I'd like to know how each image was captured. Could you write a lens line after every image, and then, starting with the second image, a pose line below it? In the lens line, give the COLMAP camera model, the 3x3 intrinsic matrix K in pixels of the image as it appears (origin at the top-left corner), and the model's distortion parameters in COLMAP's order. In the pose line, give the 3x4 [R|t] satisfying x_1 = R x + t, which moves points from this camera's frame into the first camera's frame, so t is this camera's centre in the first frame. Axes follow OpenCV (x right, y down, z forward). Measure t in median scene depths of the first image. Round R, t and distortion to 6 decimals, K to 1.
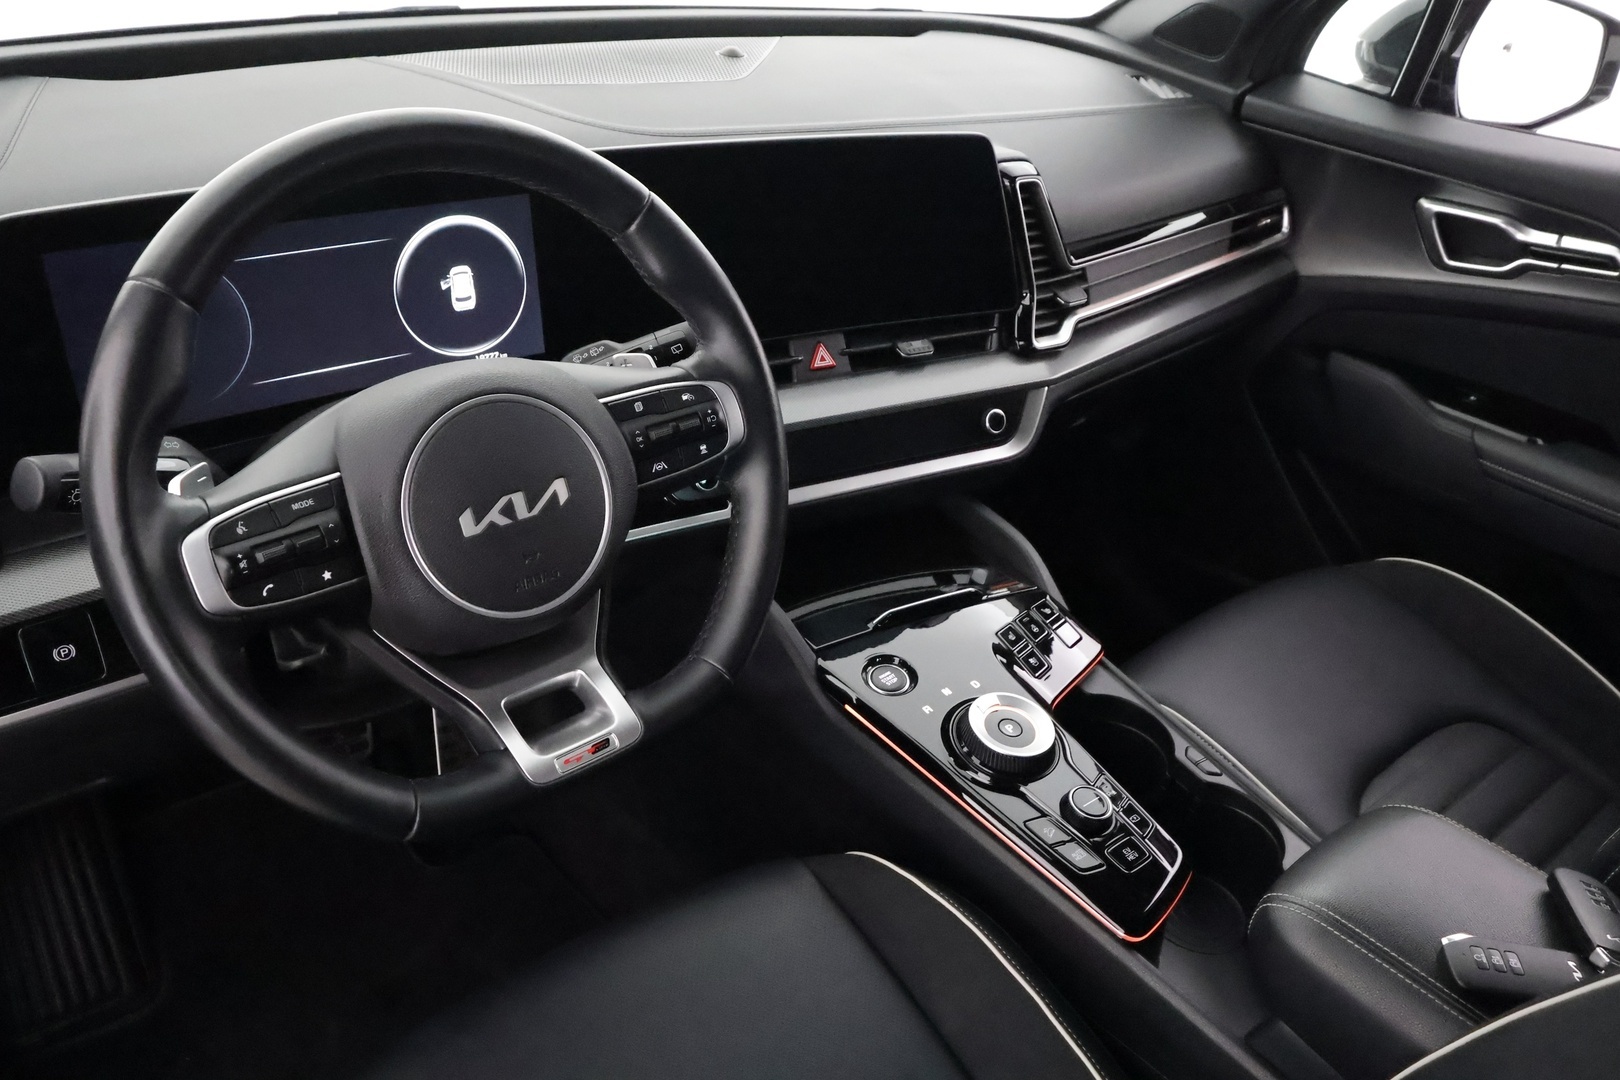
lens RADIAL K [[1286.8, 0, 808.2], [0, 1286.8, 538.8], [0, 0, 1]] dist [0.025428, -0.001109]
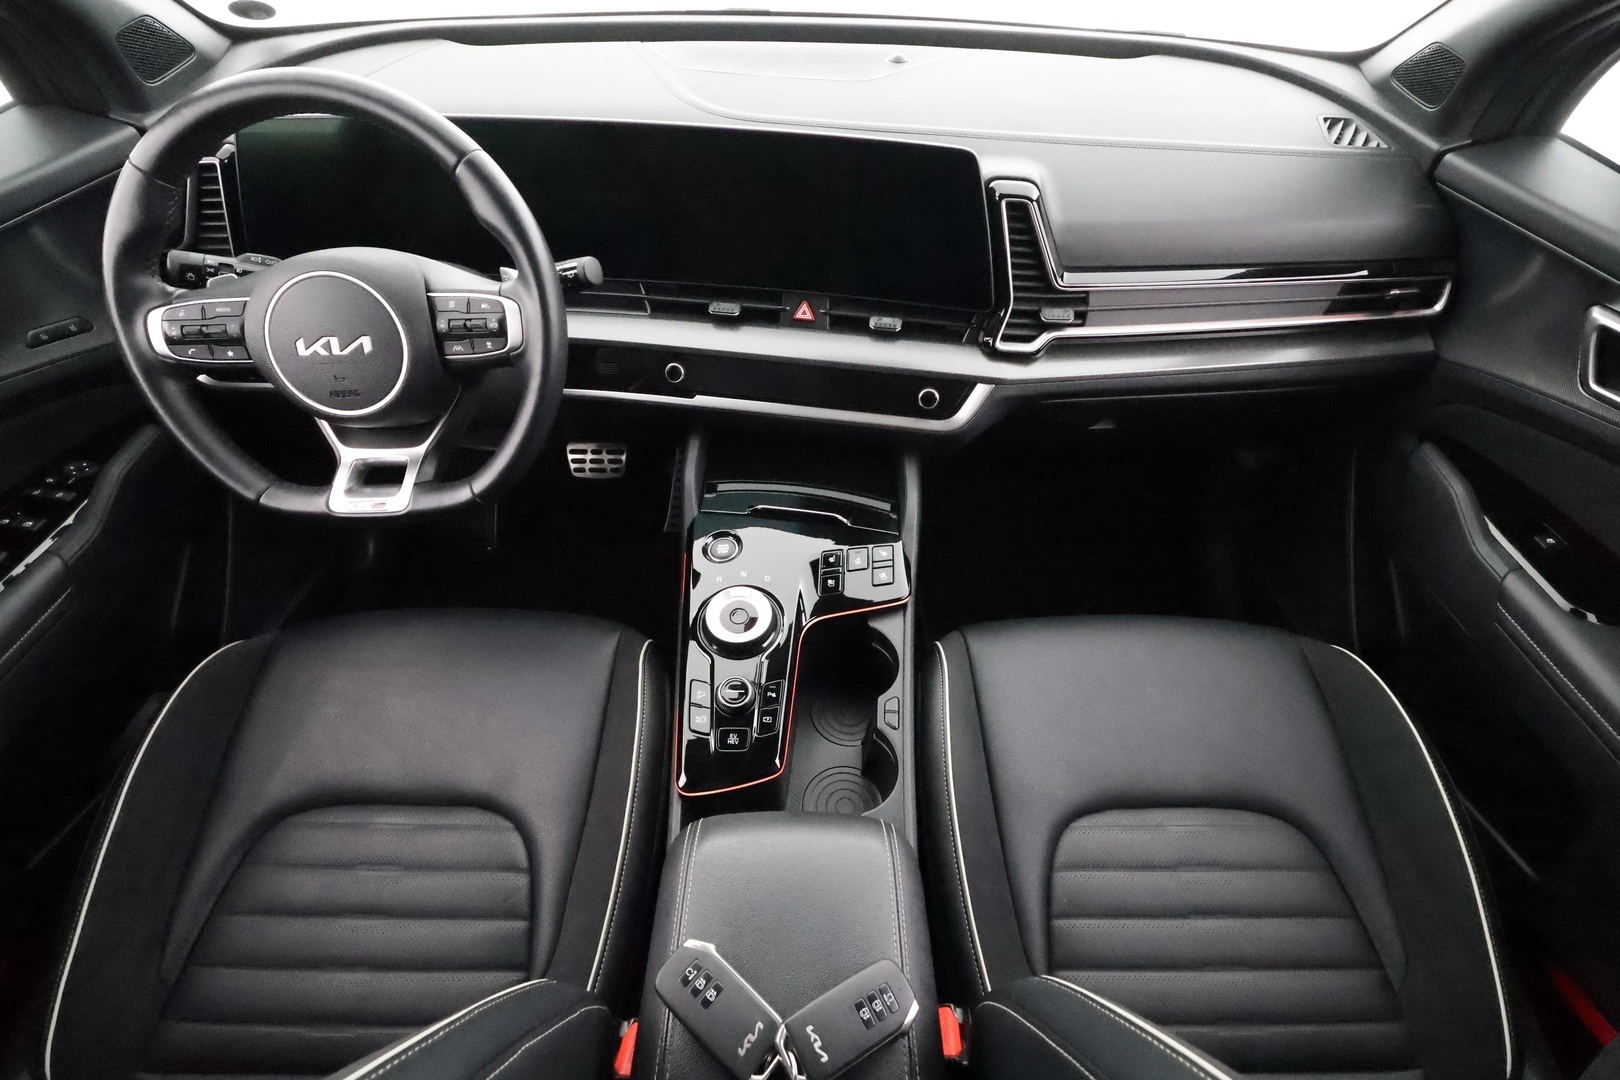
lens RADIAL K [[762.3, 0, 812.0], [0, 762.3, 535.1], [0, 0, 1]] dist [0.003214, 0.001094]
pose [[0.769757, 0.391437, -0.504234, 0.549815], [-0.281579, 0.917129, 0.282112, -0.167586], [0.572876, -0.075176, 0.816187, 0.376681]]
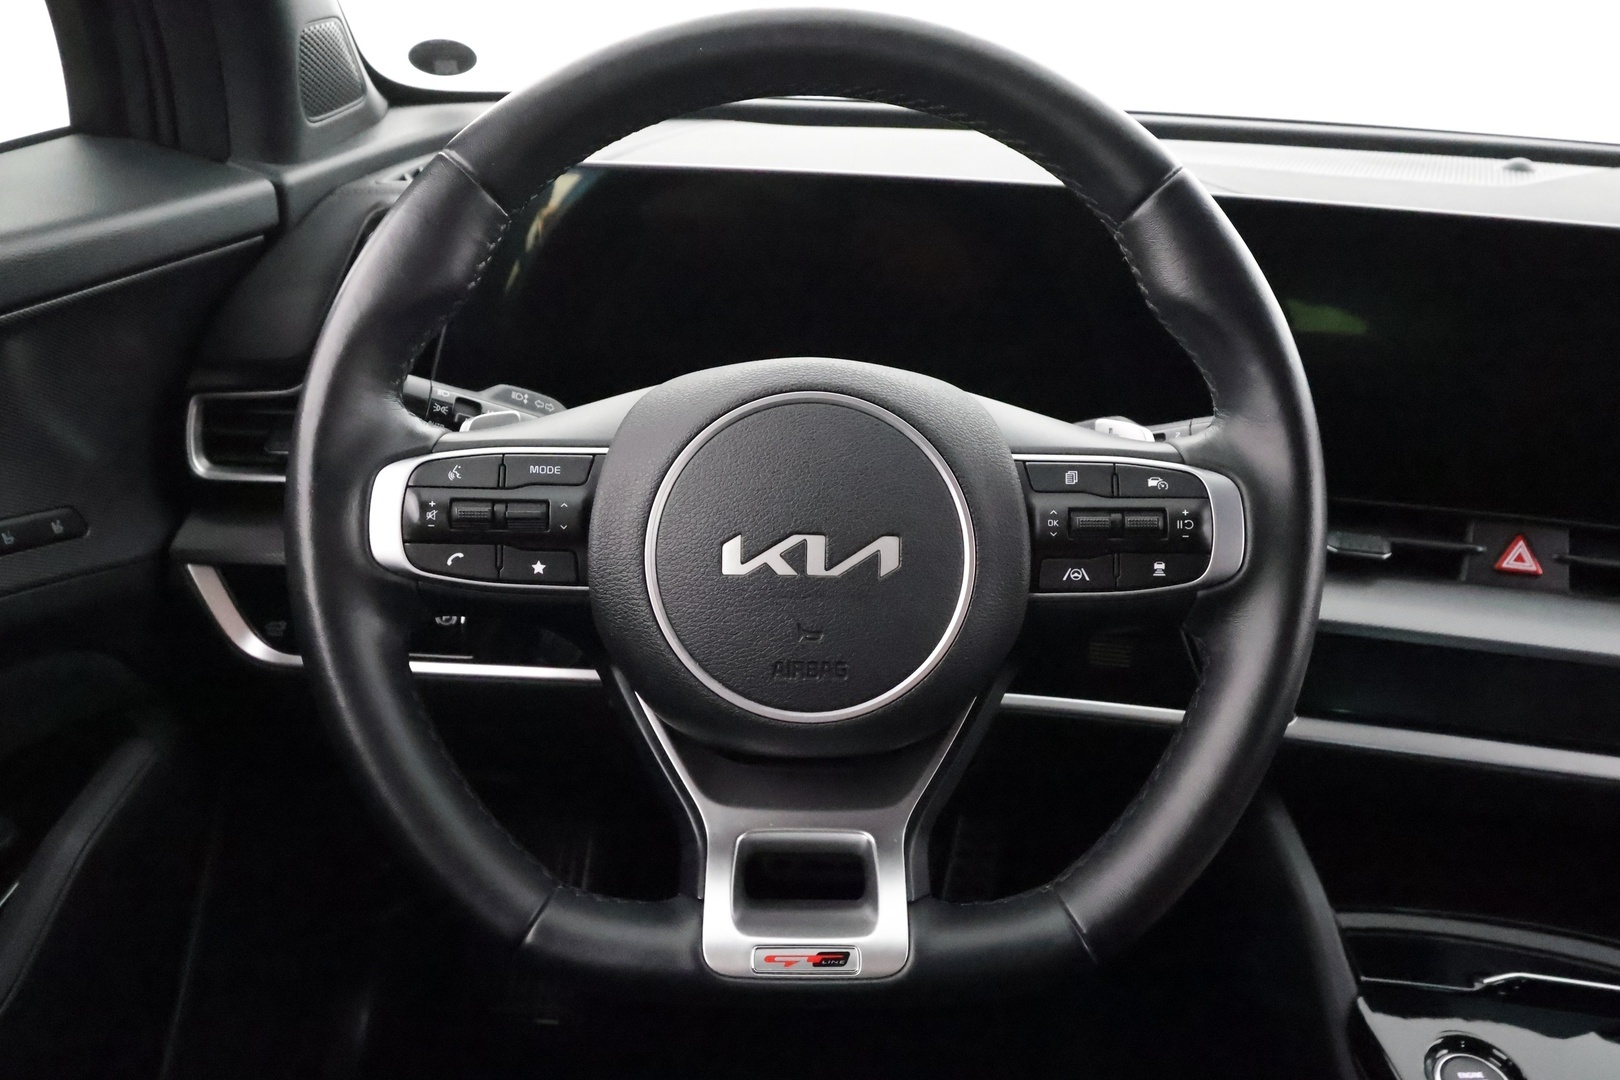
lens RADIAL K [[1145.9, 0, 808.7], [0, 1145.9, 539.4], [0, 0, 1]] dist [0.010844, 0.000980]
pose [[0.771600, 0.216196, -0.598241, 0.088036], [-0.315798, 0.946582, -0.065229, 0.004415], [0.552182, 0.239254, 0.798657, 0.357115]]
